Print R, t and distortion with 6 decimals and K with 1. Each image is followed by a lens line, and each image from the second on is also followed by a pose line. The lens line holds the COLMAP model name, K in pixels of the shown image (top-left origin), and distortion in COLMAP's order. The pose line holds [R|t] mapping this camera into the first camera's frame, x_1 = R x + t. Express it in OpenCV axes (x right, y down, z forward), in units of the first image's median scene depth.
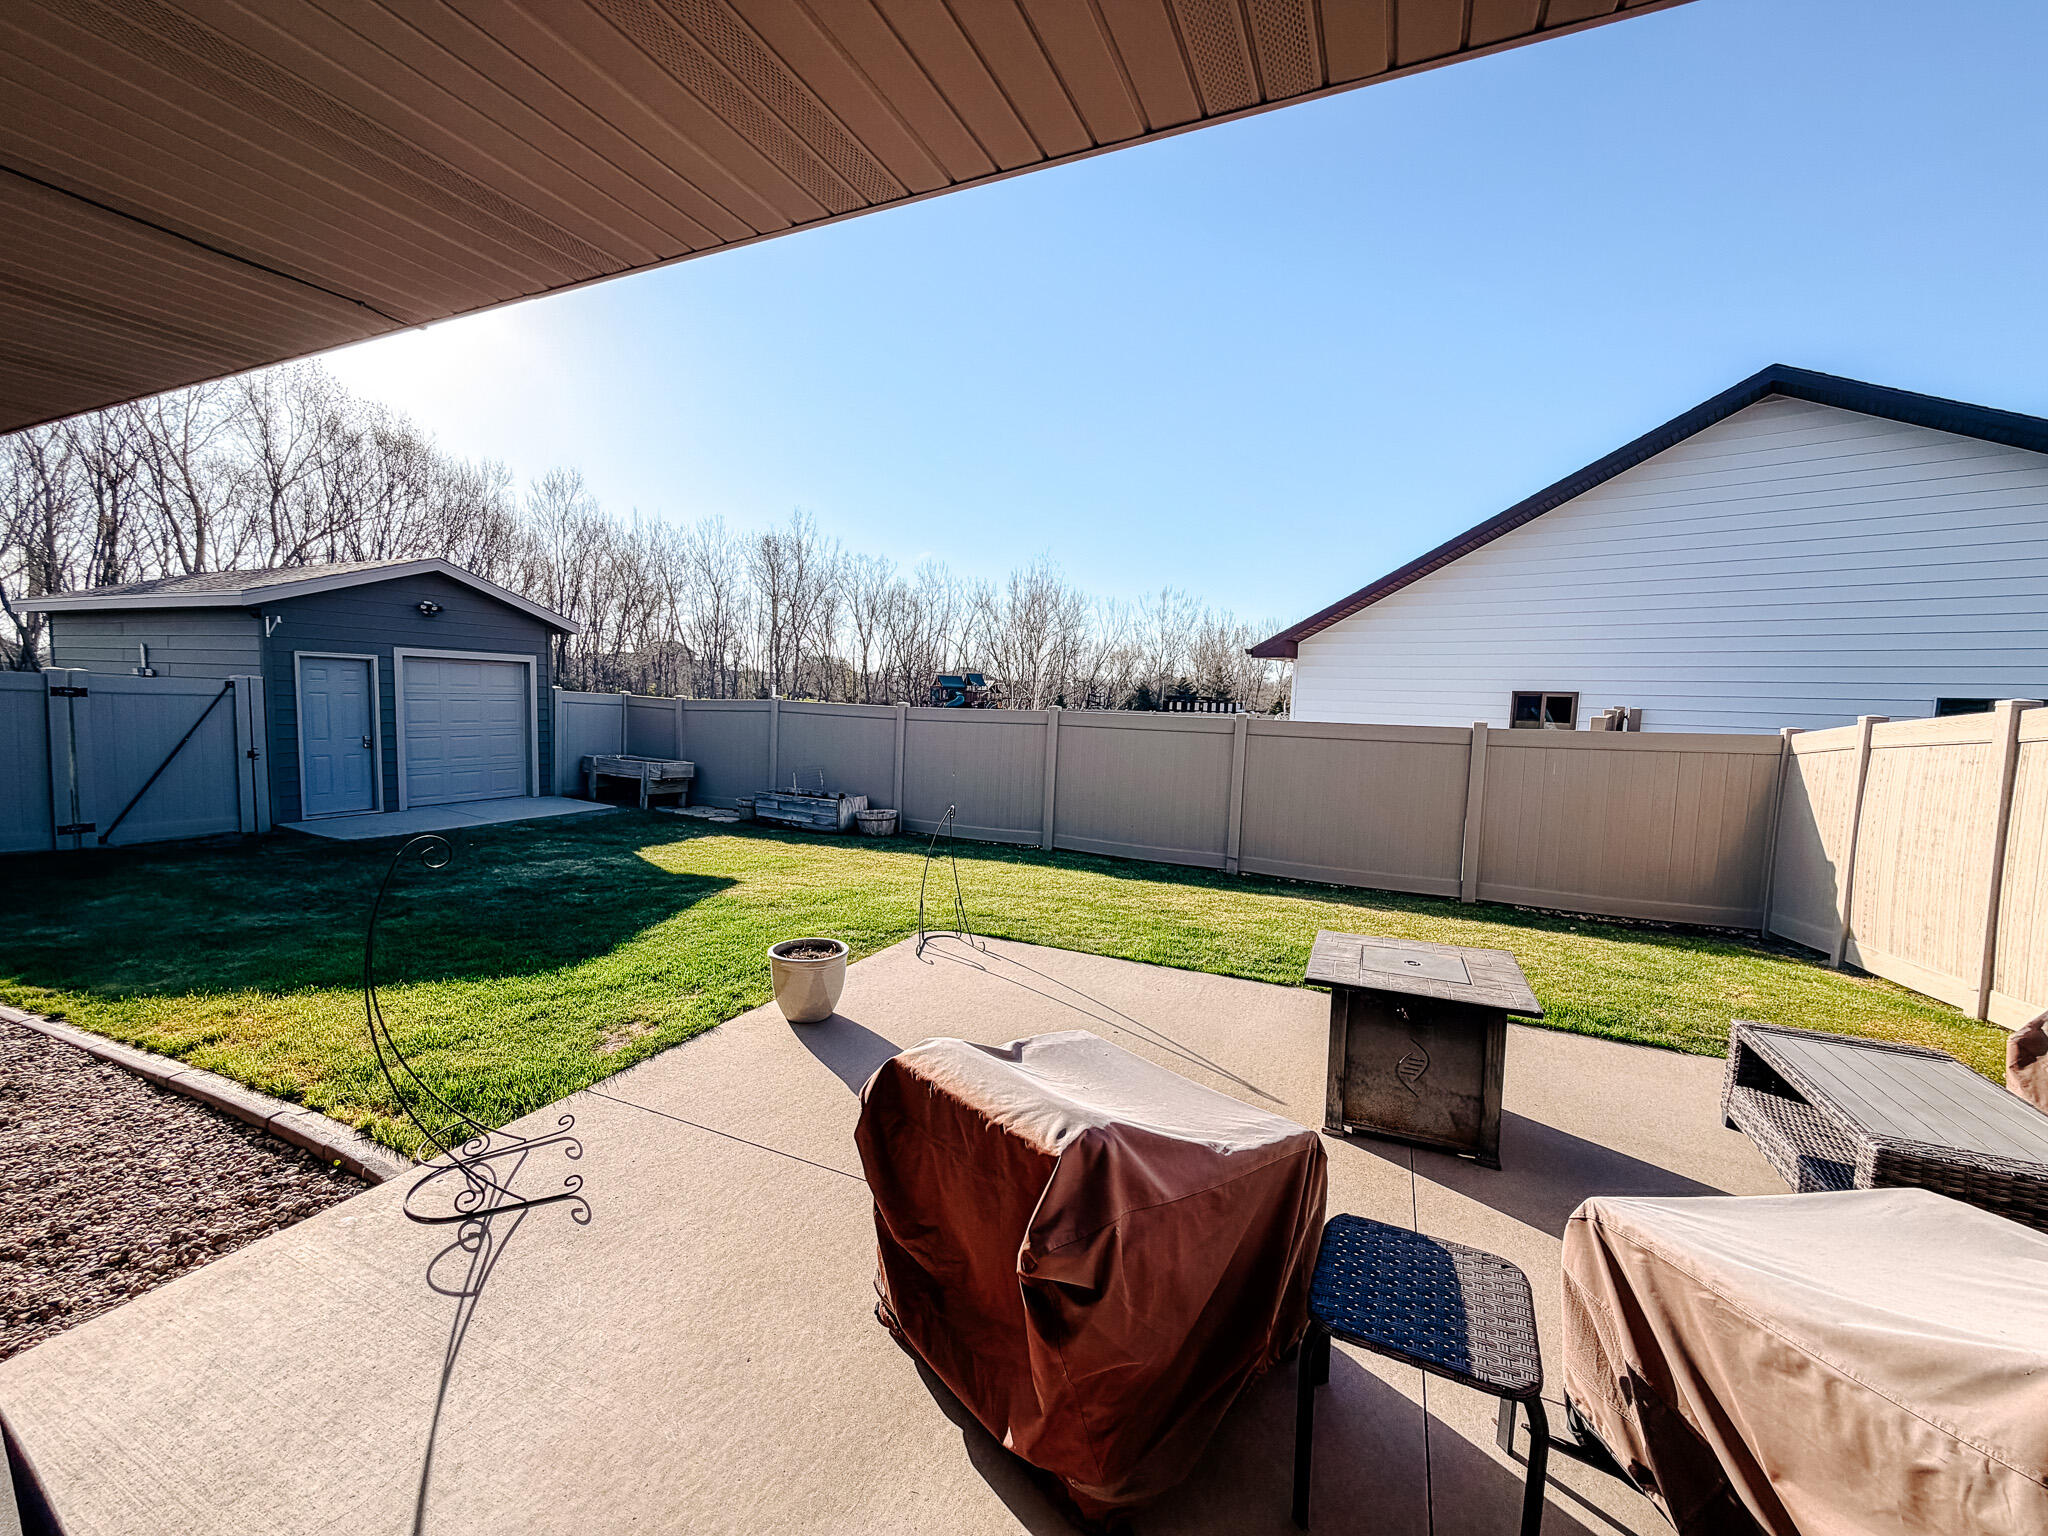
lens RADIAL K [[817.4, 0, 1019.0], [0, 817.4, 771.8], [0, 0, 1]] dist [0.001285, -0.000215]
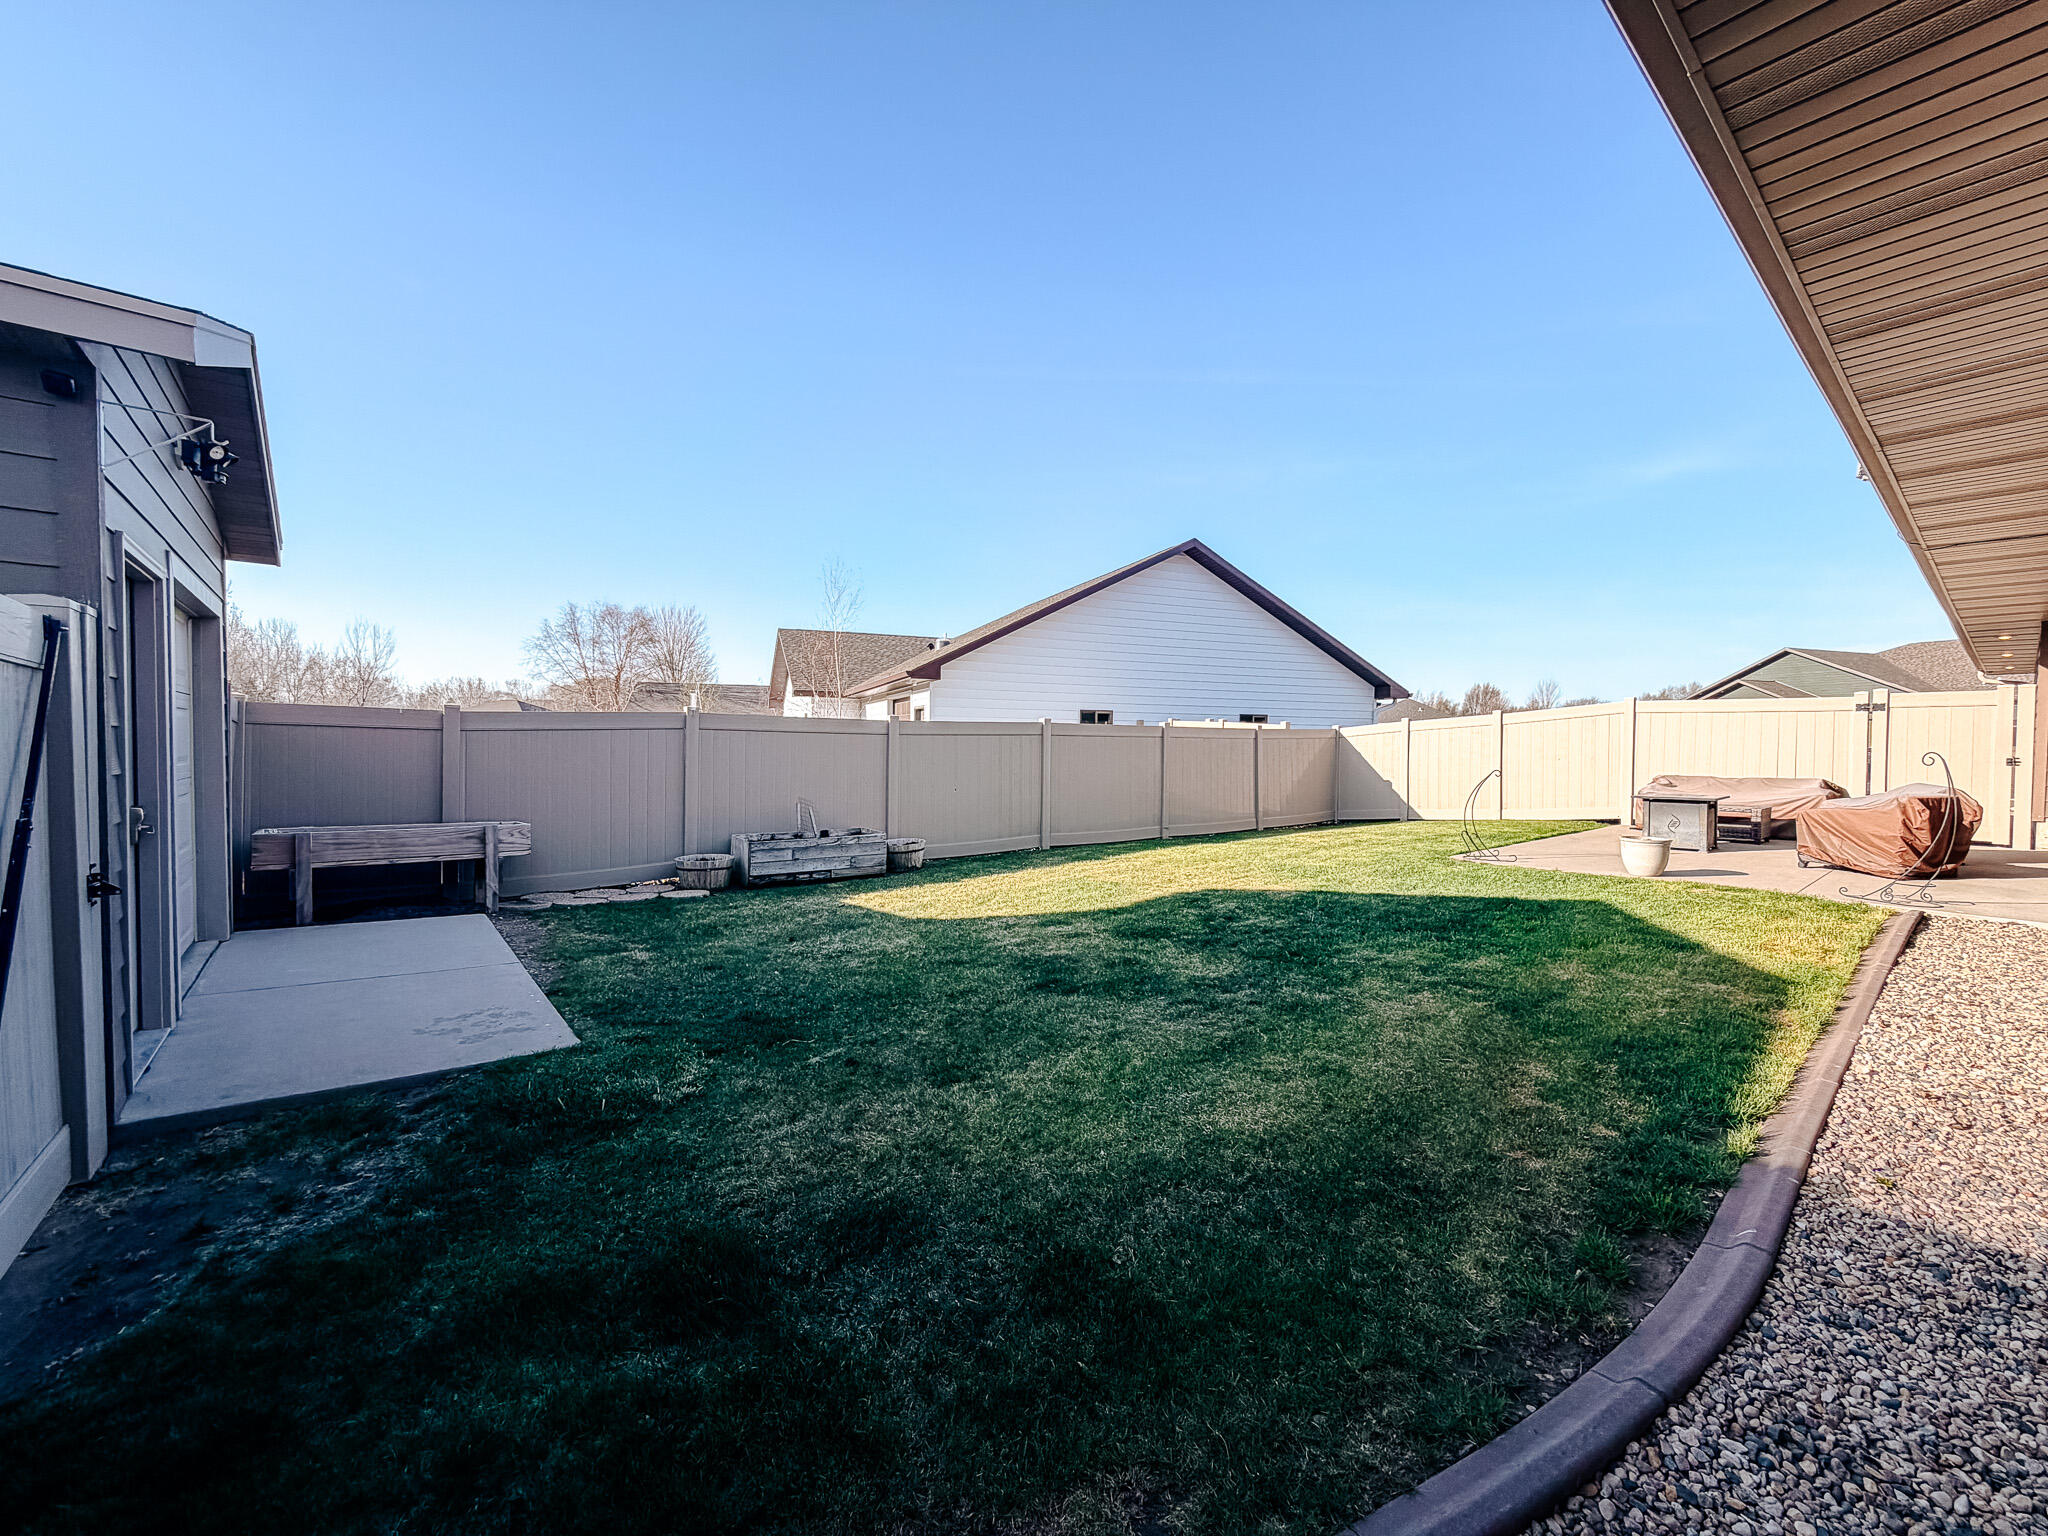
lens RADIAL K [[817.4, 0, 1023.2], [0, 817.4, 771.2], [0, 0, 1]] dist [0.001285, -0.000215]
pose [[0.433918, -0.057690, 0.899103, -0.812344], [0.084882, 0.996127, 0.022951, -0.029902], [-0.896945, 0.066359, 0.437134, 0.445139]]
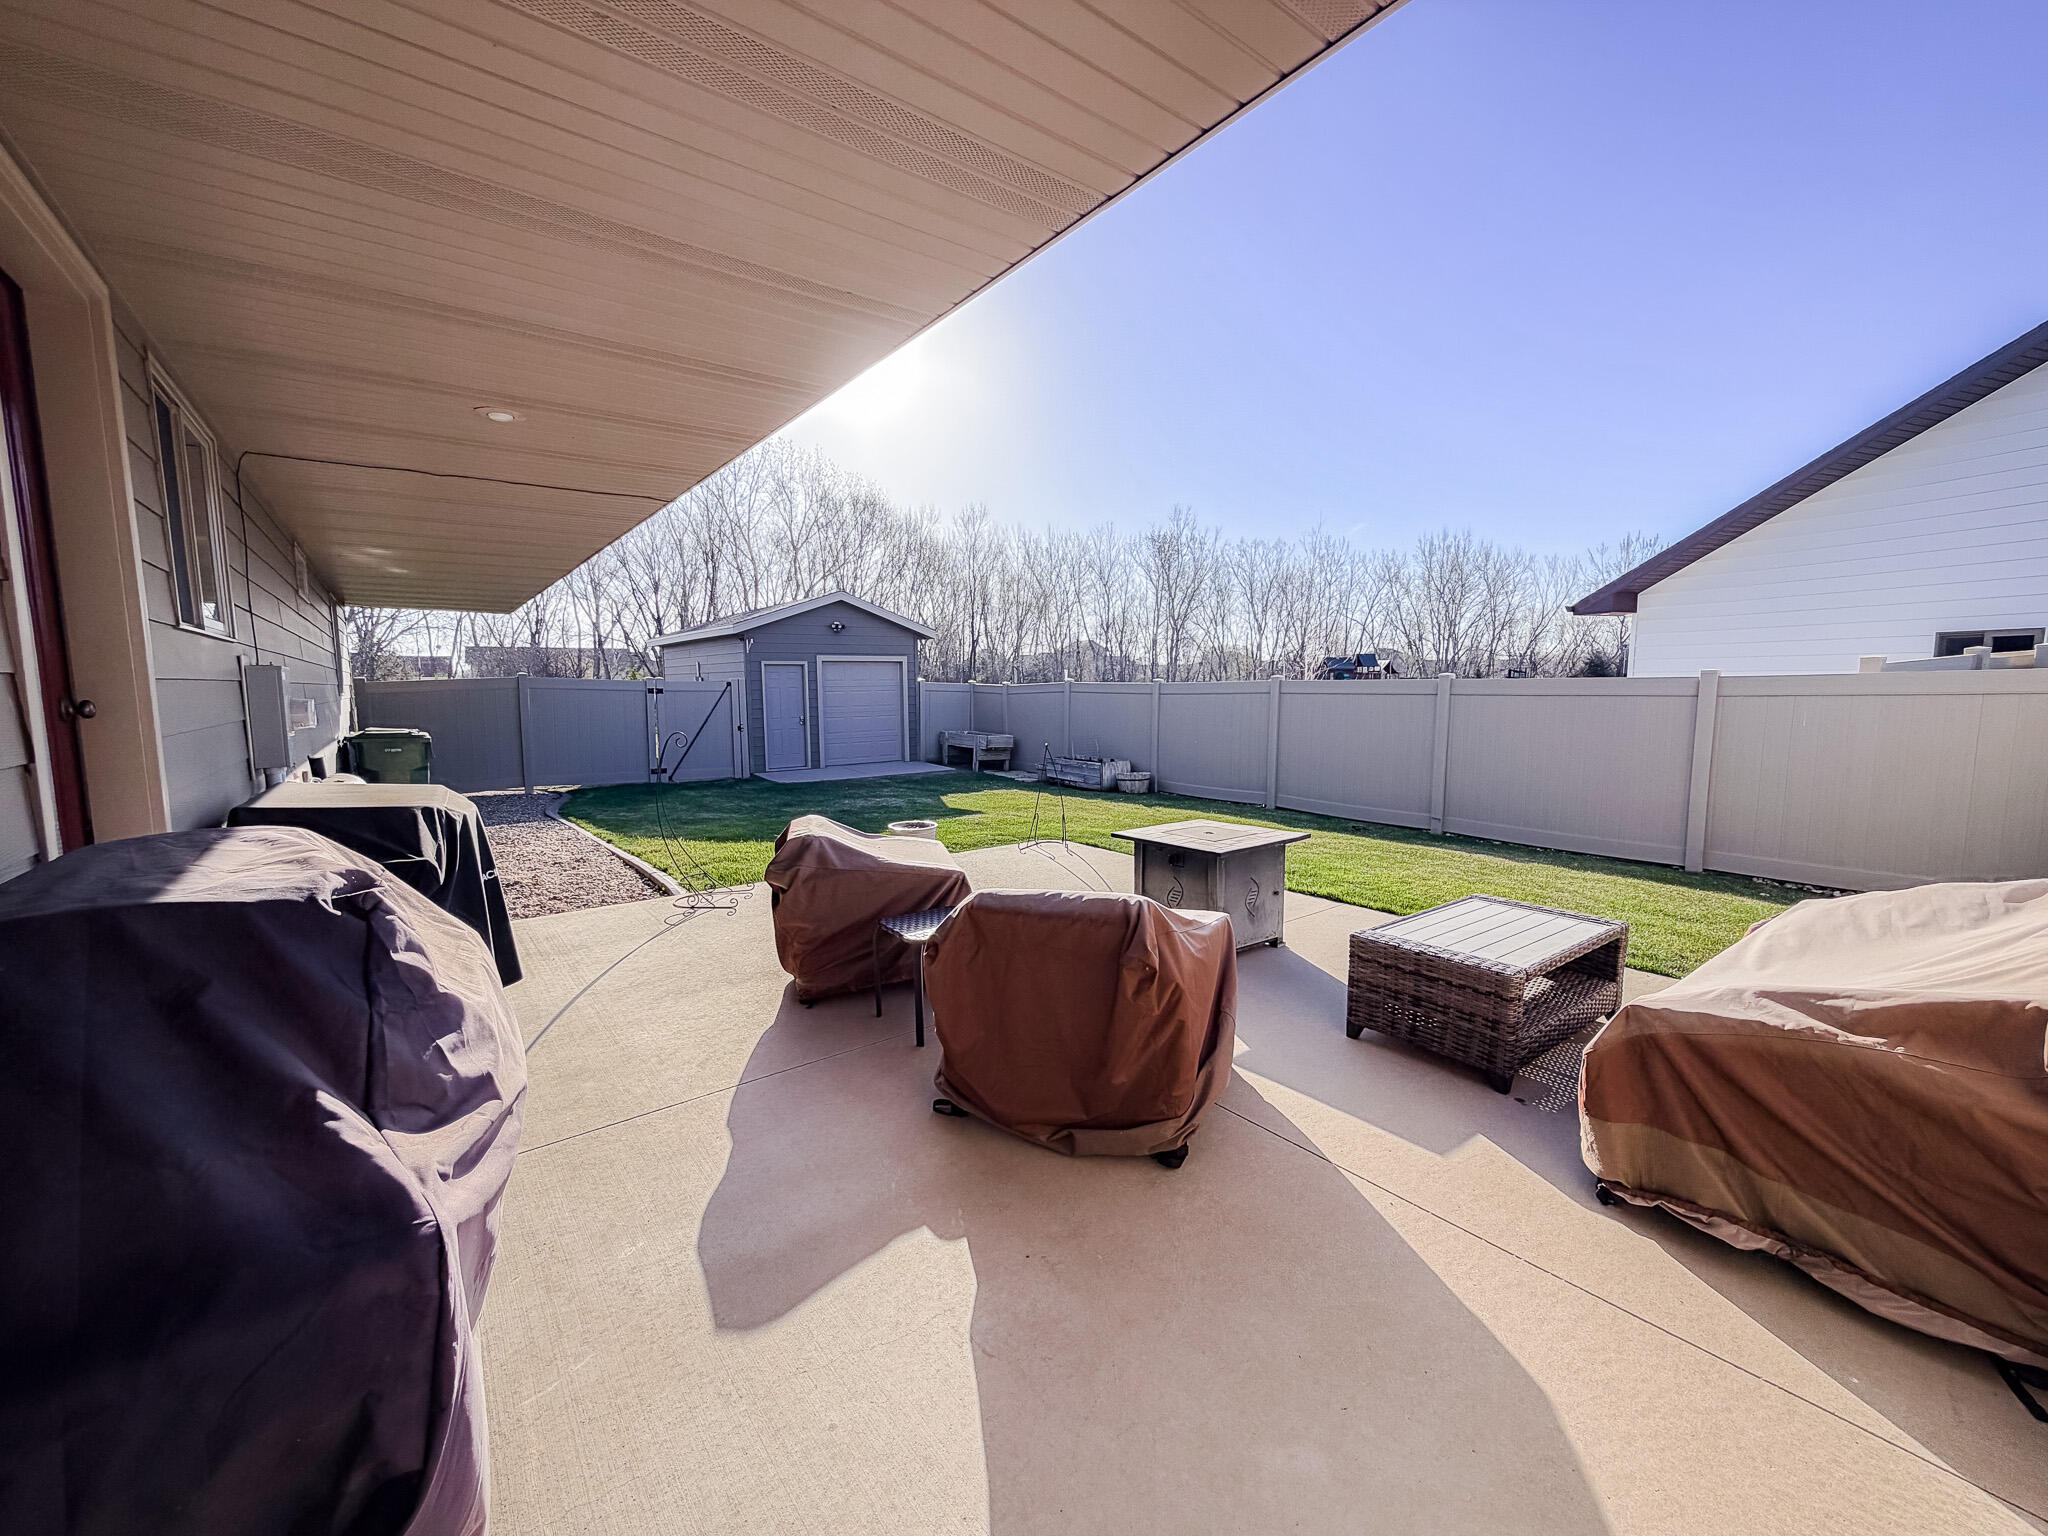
lens RADIAL K [[817.4, 0, 1014.6], [0, 817.4, 764.5], [0, 0, 1]] dist [0.001285, -0.000215]
pose [[0.876593, 0.008561, -0.481157, 0.214277], [-0.007130, 0.999963, 0.004801, 0.028518], [0.481180, -0.000778, 0.876622, -0.093332]]
